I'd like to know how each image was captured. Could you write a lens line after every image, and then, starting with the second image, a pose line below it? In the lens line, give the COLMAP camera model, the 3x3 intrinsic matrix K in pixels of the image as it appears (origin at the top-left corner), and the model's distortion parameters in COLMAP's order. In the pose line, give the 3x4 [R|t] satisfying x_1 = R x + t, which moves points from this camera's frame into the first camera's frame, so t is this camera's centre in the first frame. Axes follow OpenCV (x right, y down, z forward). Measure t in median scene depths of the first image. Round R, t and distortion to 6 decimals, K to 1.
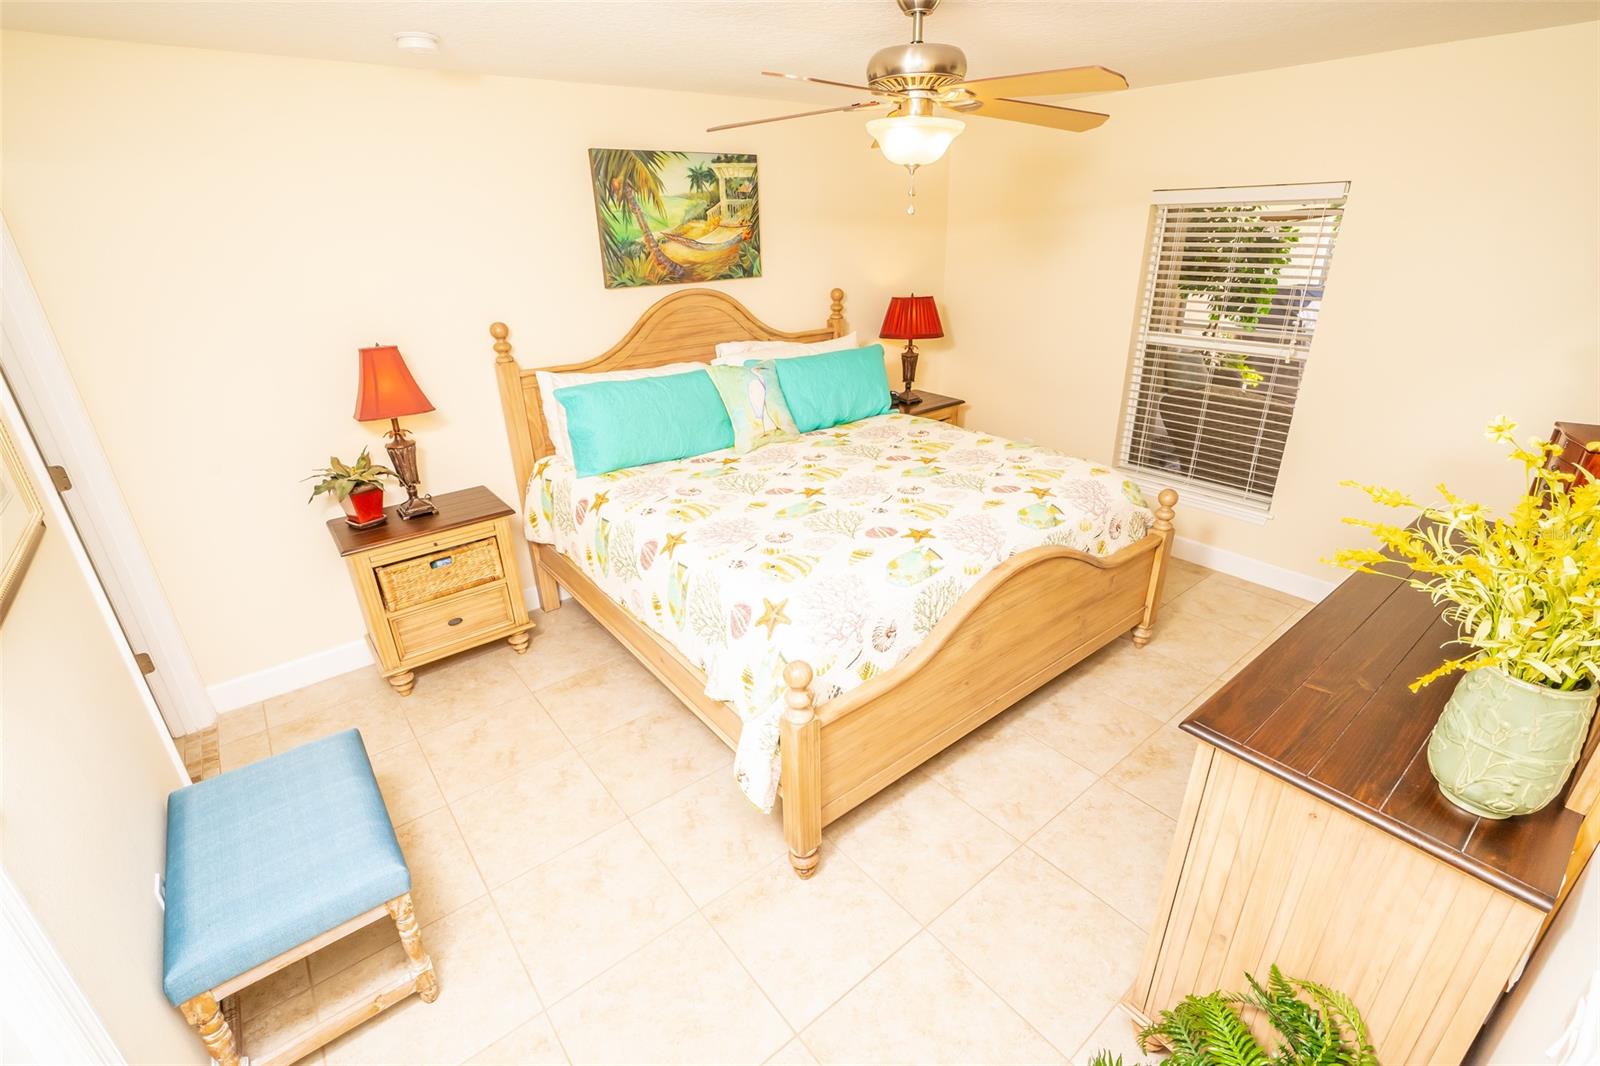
lens RADIAL K [[721.1, 0, 805.4], [0, 721.1, 532.0], [0, 0, 1]] dist [-0.018097, 0.007894]
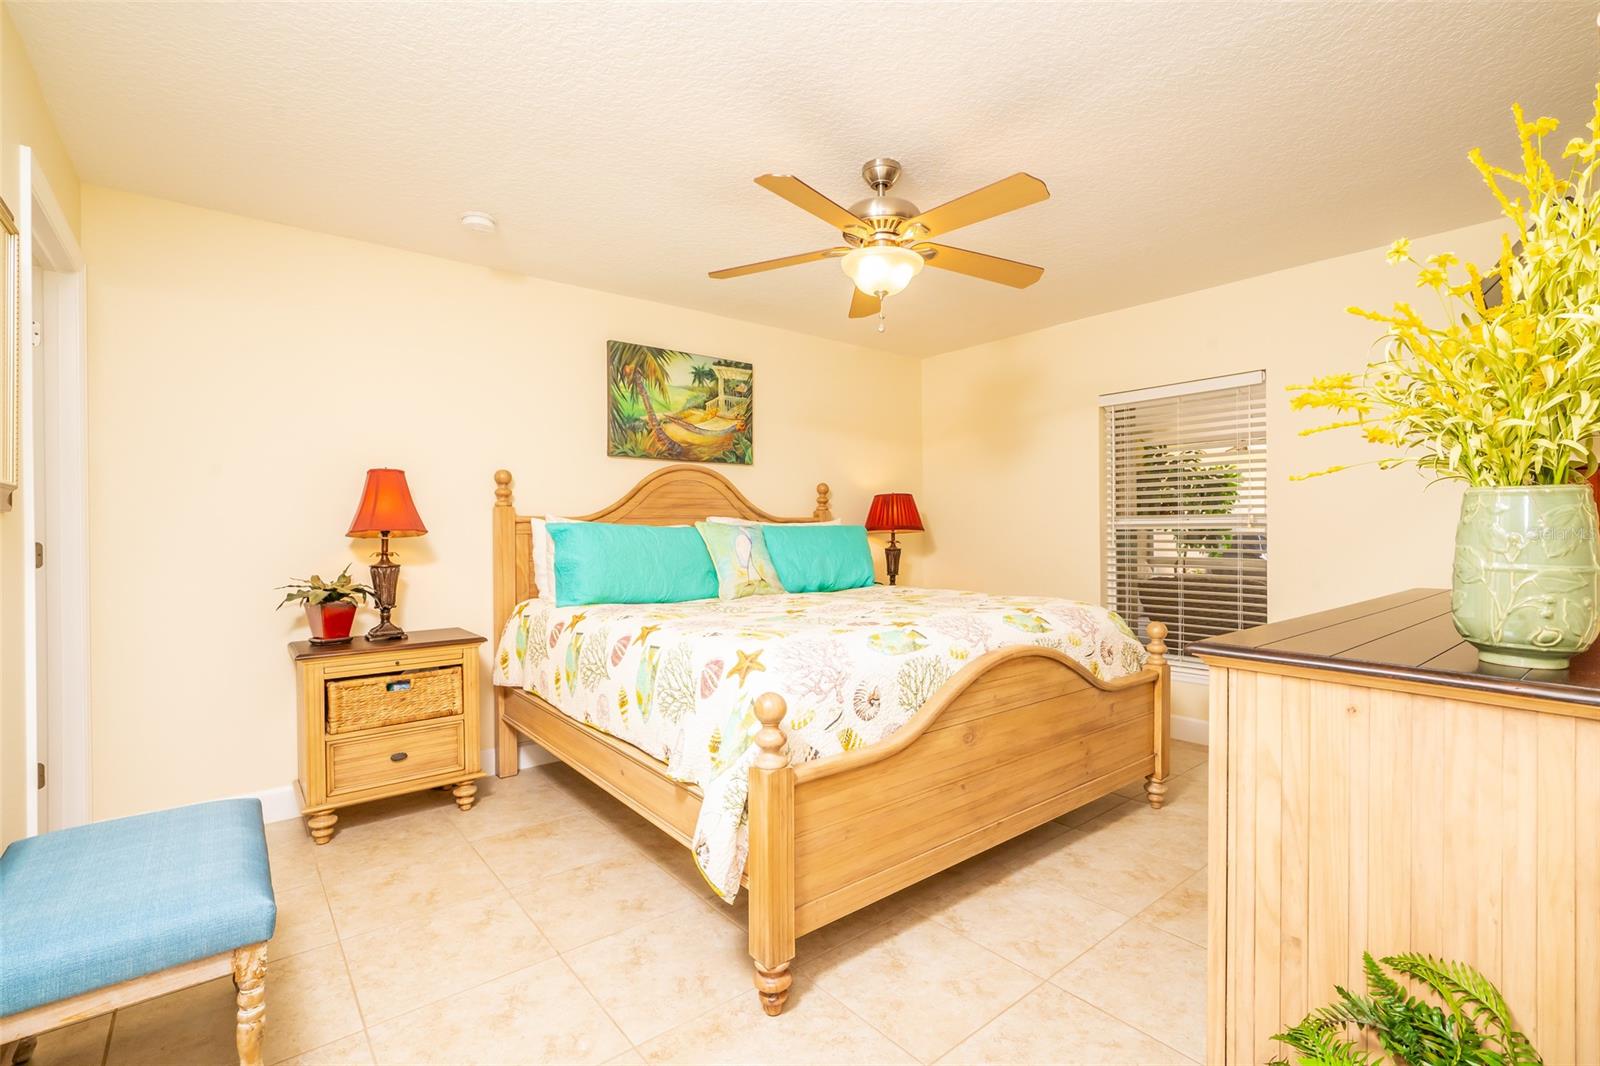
lens RADIAL K [[721.1, 0, 805.4], [0, 721.1, 532.0], [0, 0, 1]] dist [-0.018097, 0.007894]
pose [[0.999861, 0.014574, 0.008043, 0.012843], [-0.010221, 0.918868, -0.394432, 0.192899], [-0.013139, 0.394295, 0.918890, 0.044147]]
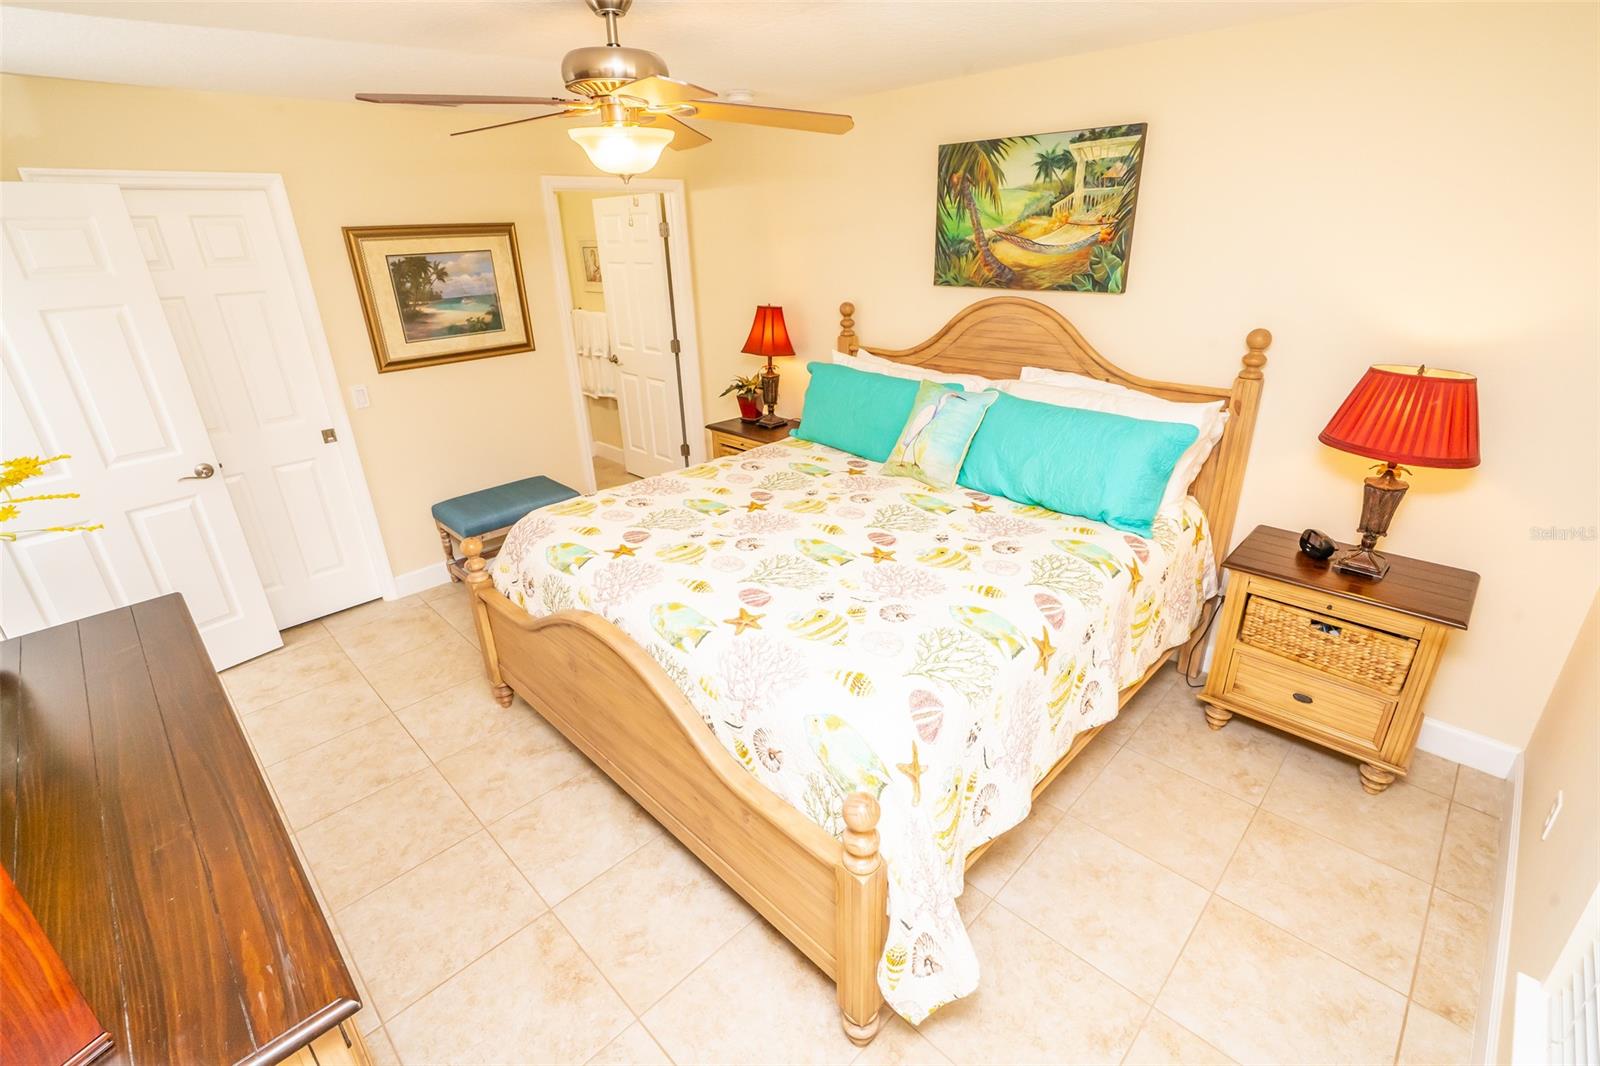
lens RADIAL K [[721.1, 0, 805.4], [0, 721.1, 532.0], [0, 0, 1]] dist [-0.018097, 0.007894]
pose [[0.117358, 0.403674, -0.907345, 0.752004], [-0.373806, 0.864419, 0.336227, -0.311763], [0.920052, 0.299712, 0.252343, 0.685778]]
